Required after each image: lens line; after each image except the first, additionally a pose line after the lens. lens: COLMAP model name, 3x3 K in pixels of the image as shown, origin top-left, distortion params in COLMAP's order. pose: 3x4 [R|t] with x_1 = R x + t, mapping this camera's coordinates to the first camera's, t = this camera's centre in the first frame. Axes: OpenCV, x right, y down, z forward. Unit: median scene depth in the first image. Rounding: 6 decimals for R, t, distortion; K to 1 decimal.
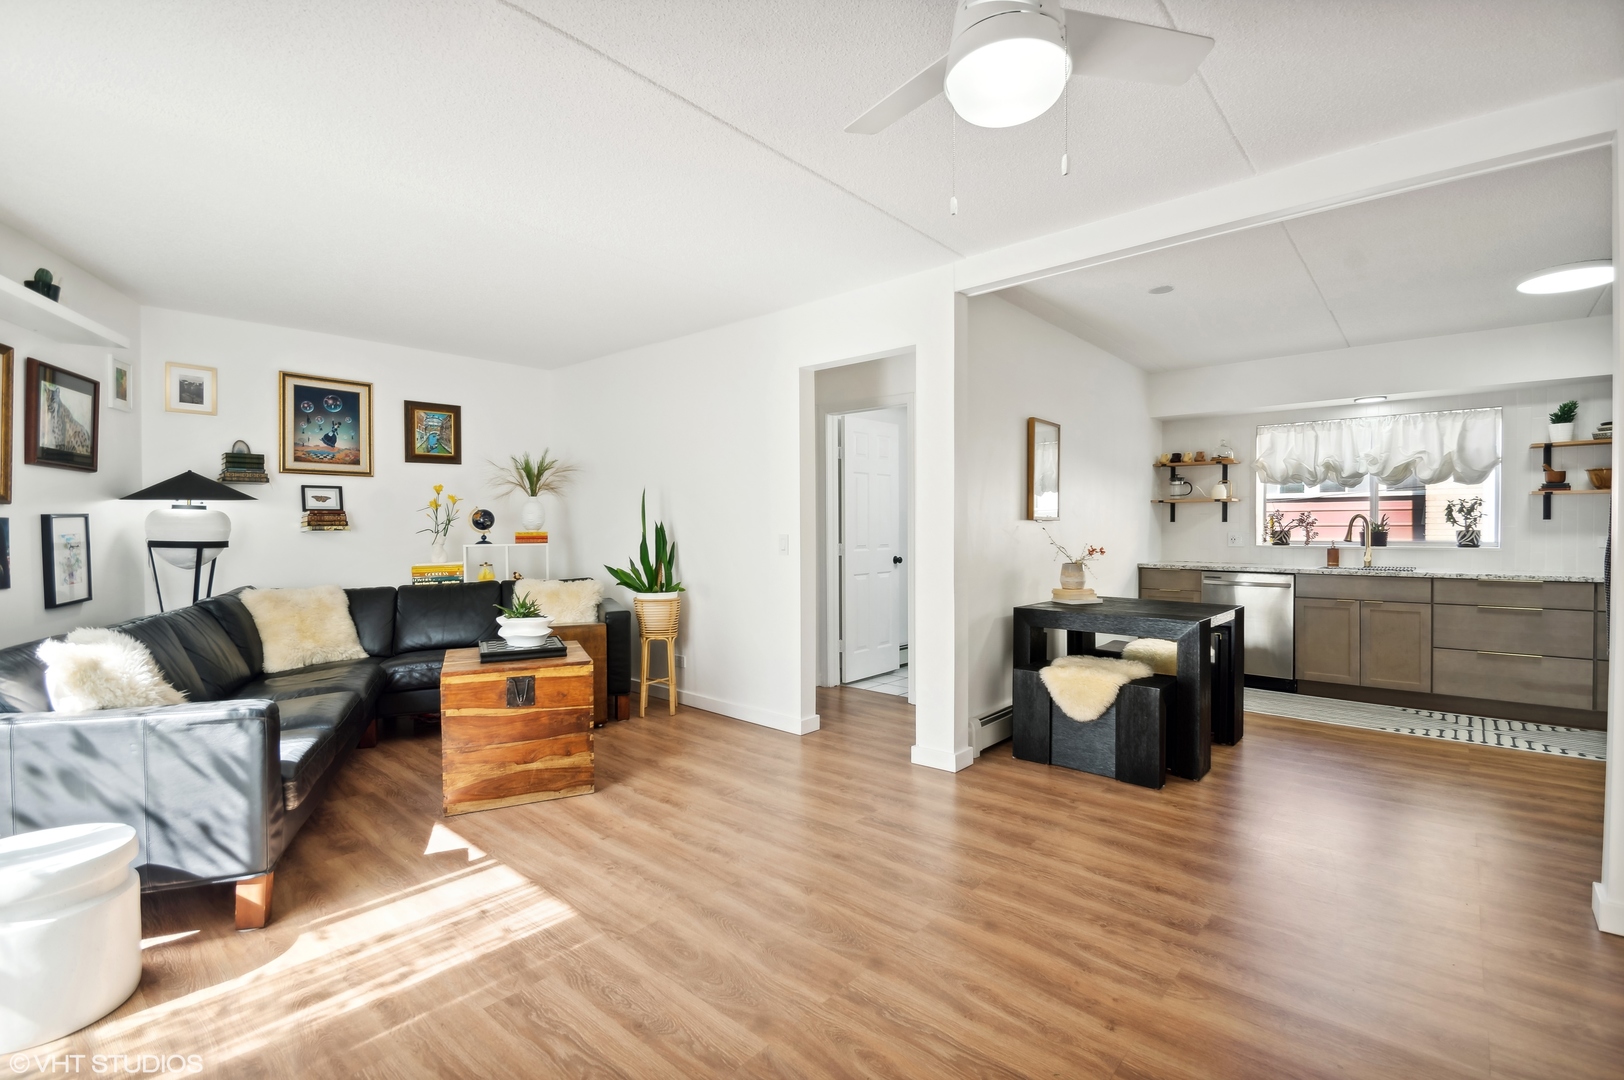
lens RADIAL K [[713.5, 0, 822.6], [0, 713.5, 536.4], [0, 0, 1]] dist [0.000062, -0.011736]
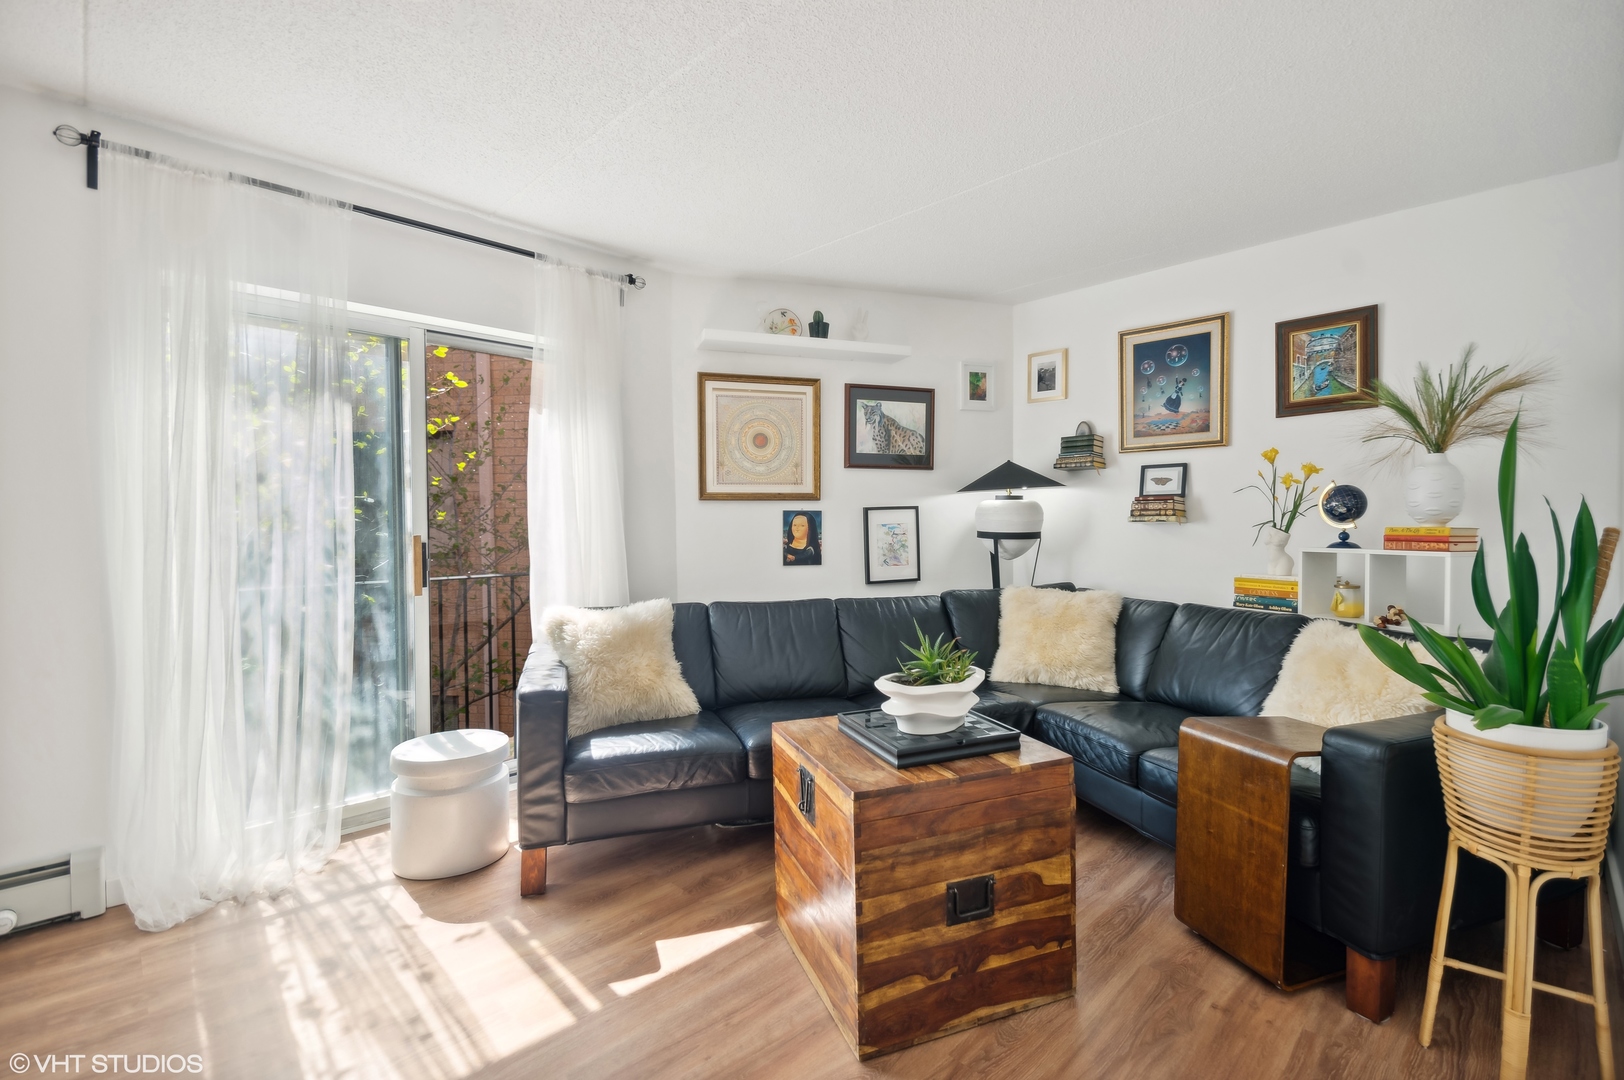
lens RADIAL K [[713.5, 0, 822.6], [0, 713.5, 536.4], [0, 0, 1]] dist [0.000062, -0.011736]
pose [[-0.062875, 0.024360, -0.997724, 0.106074], [-0.011900, 0.999613, 0.025156, -0.007695], [0.997950, 0.013455, -0.062560, 0.698519]]
